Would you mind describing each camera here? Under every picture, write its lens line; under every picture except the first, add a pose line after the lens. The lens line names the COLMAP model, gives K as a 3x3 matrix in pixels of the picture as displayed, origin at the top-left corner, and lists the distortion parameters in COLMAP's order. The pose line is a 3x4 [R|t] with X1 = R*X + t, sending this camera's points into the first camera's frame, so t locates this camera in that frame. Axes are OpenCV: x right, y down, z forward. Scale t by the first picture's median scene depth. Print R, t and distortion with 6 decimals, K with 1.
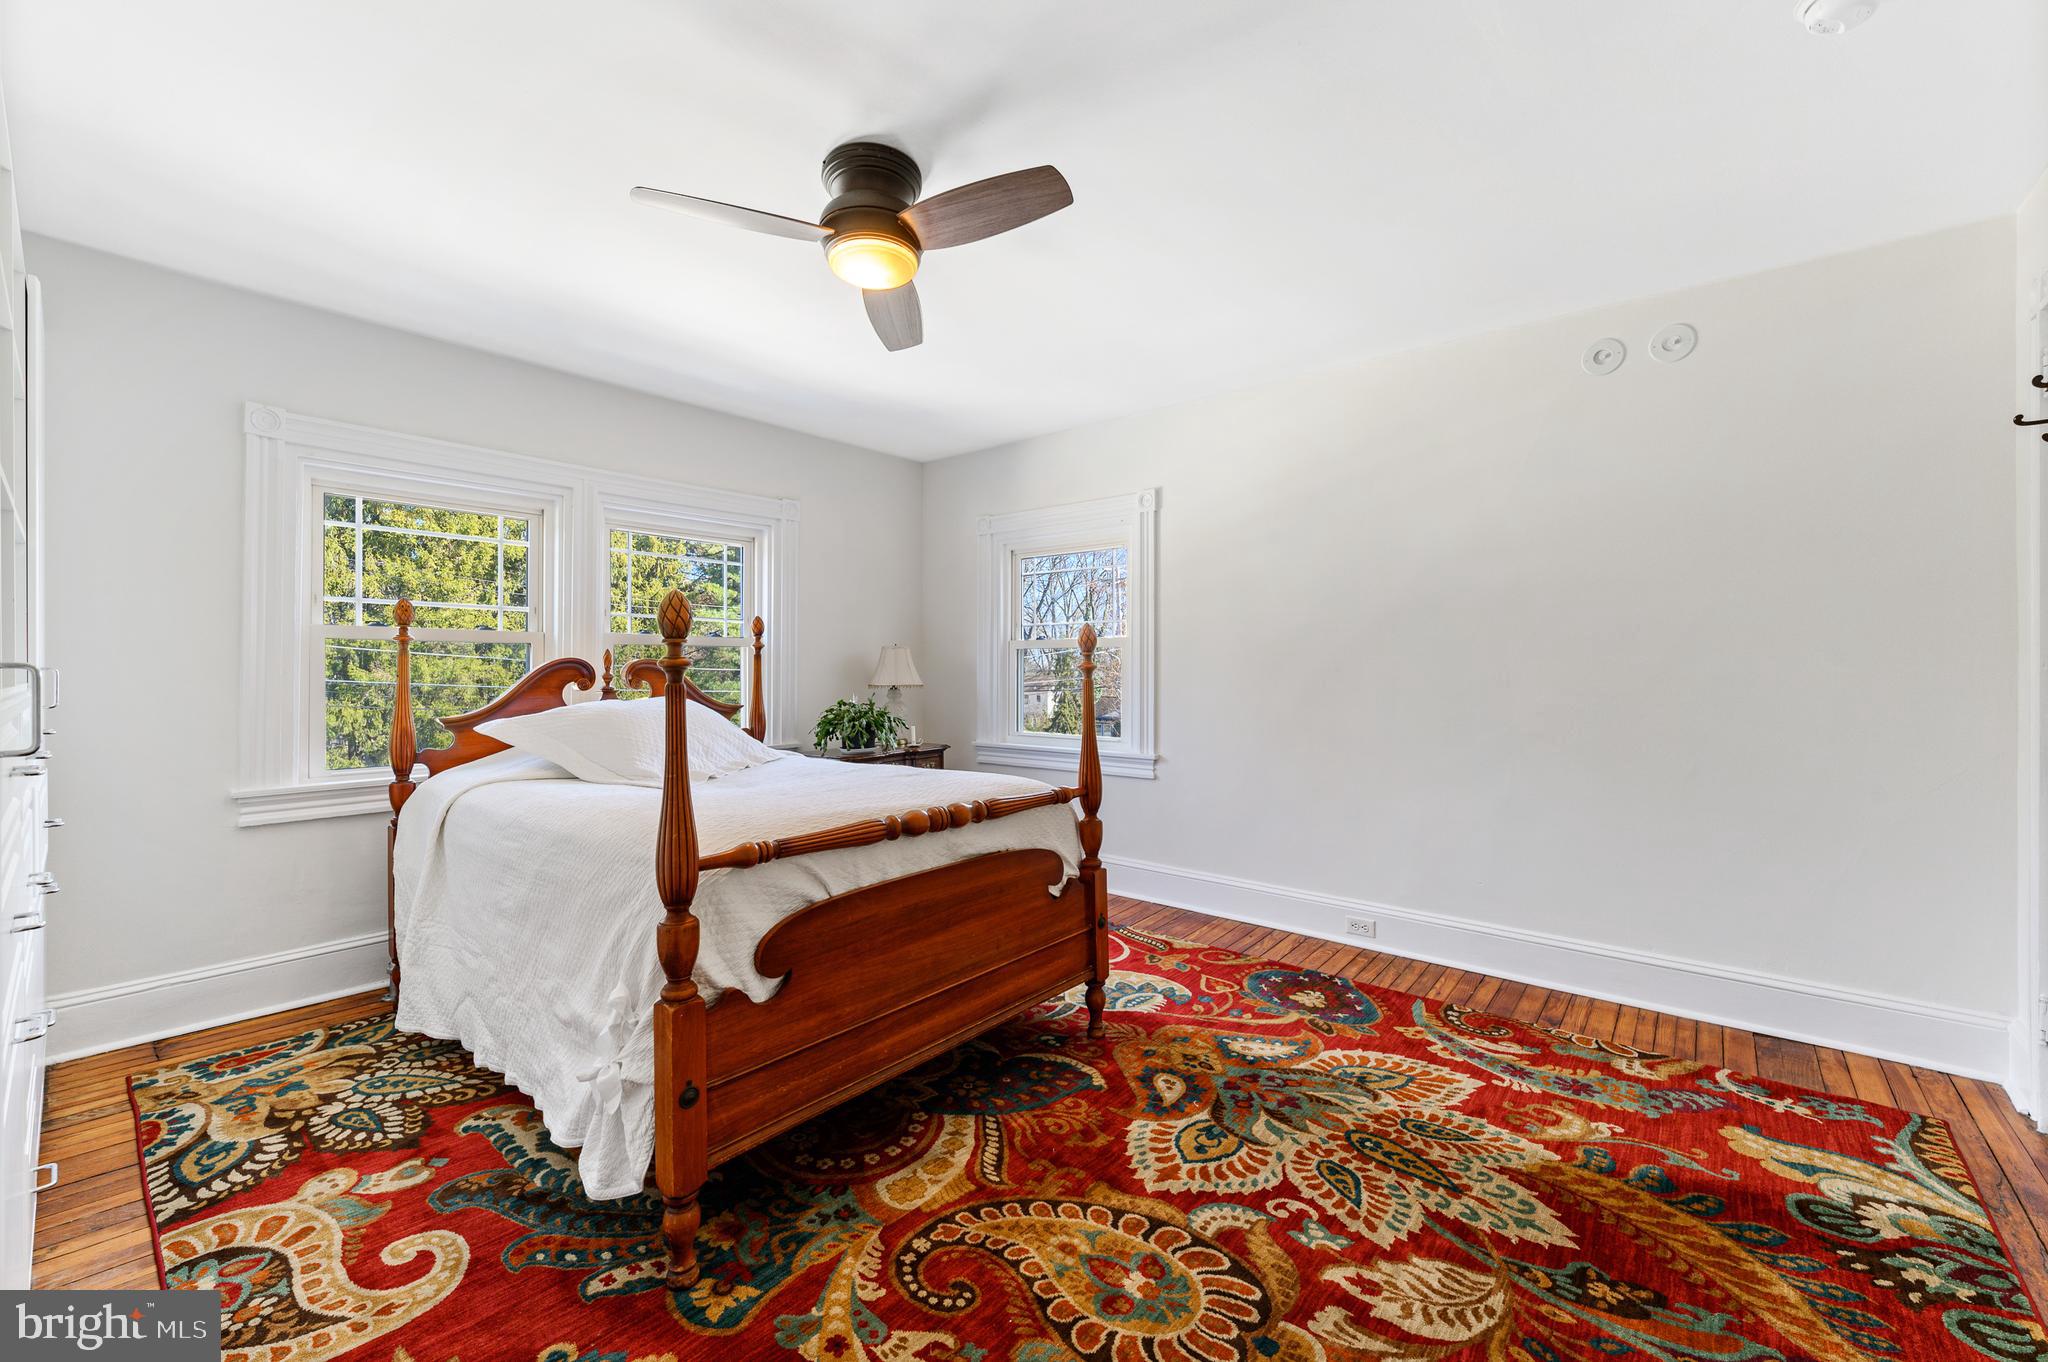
lens RADIAL K [[819.6, 0, 1016.1], [0, 819.6, 667.9], [0, 0, 1]] dist [-0.001791, 0.000166]
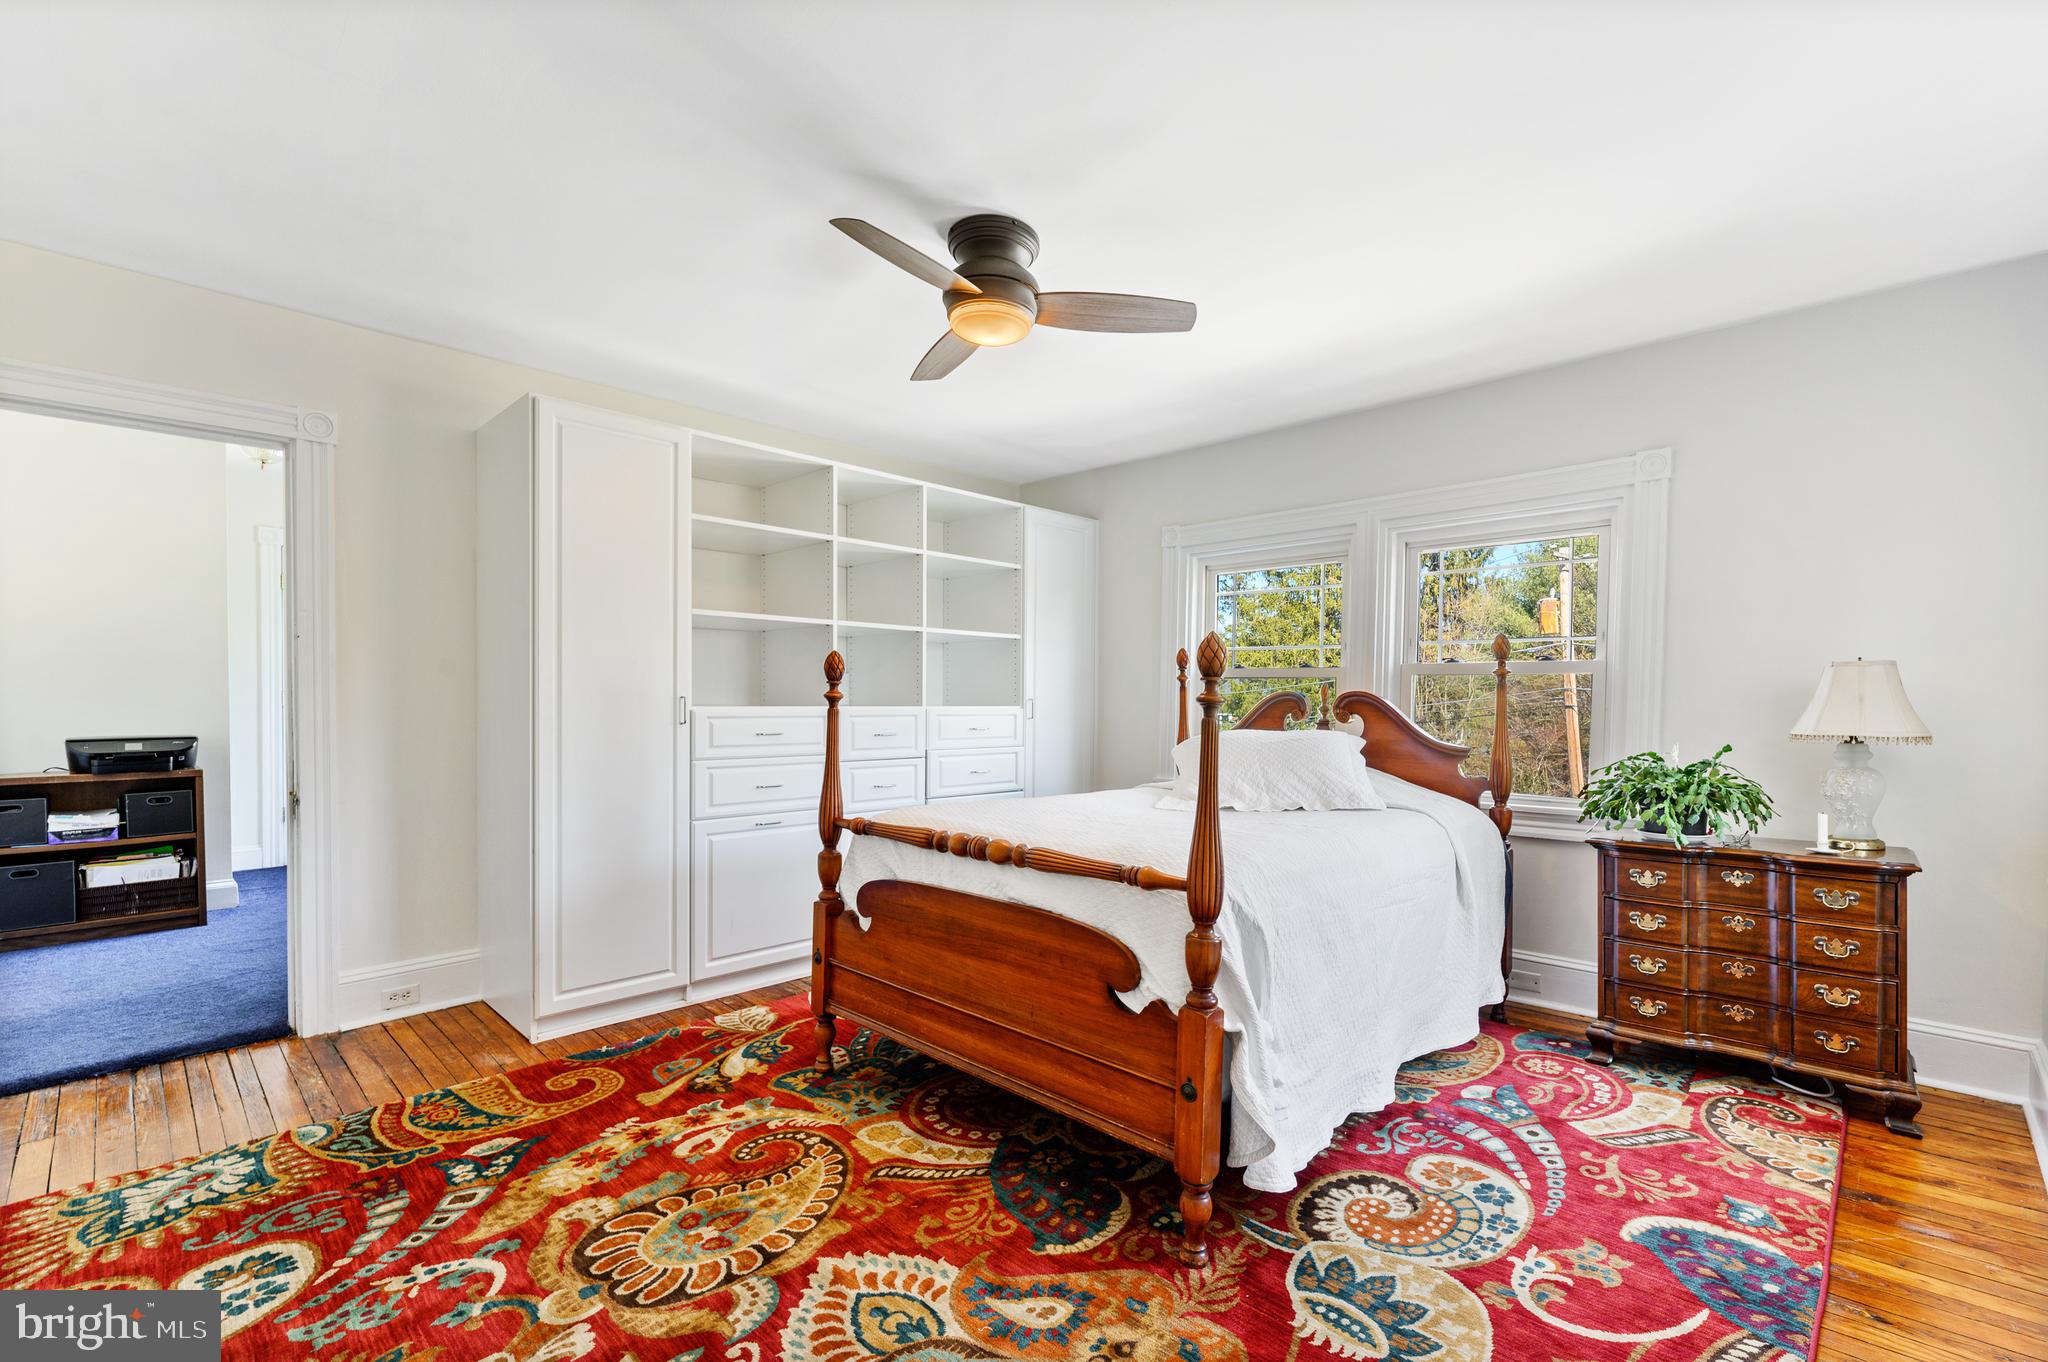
lens RADIAL K [[860.5, 0, 1011.0], [0, 860.5, 701.2], [0, 0, 1]] dist [-0.000212, -0.001305]
pose [[-0.045852, 0.009046, -0.998907, 1.120691], [-0.007222, 0.999930, 0.009387, -0.012126], [0.998922, 0.007644, -0.045783, 1.244859]]
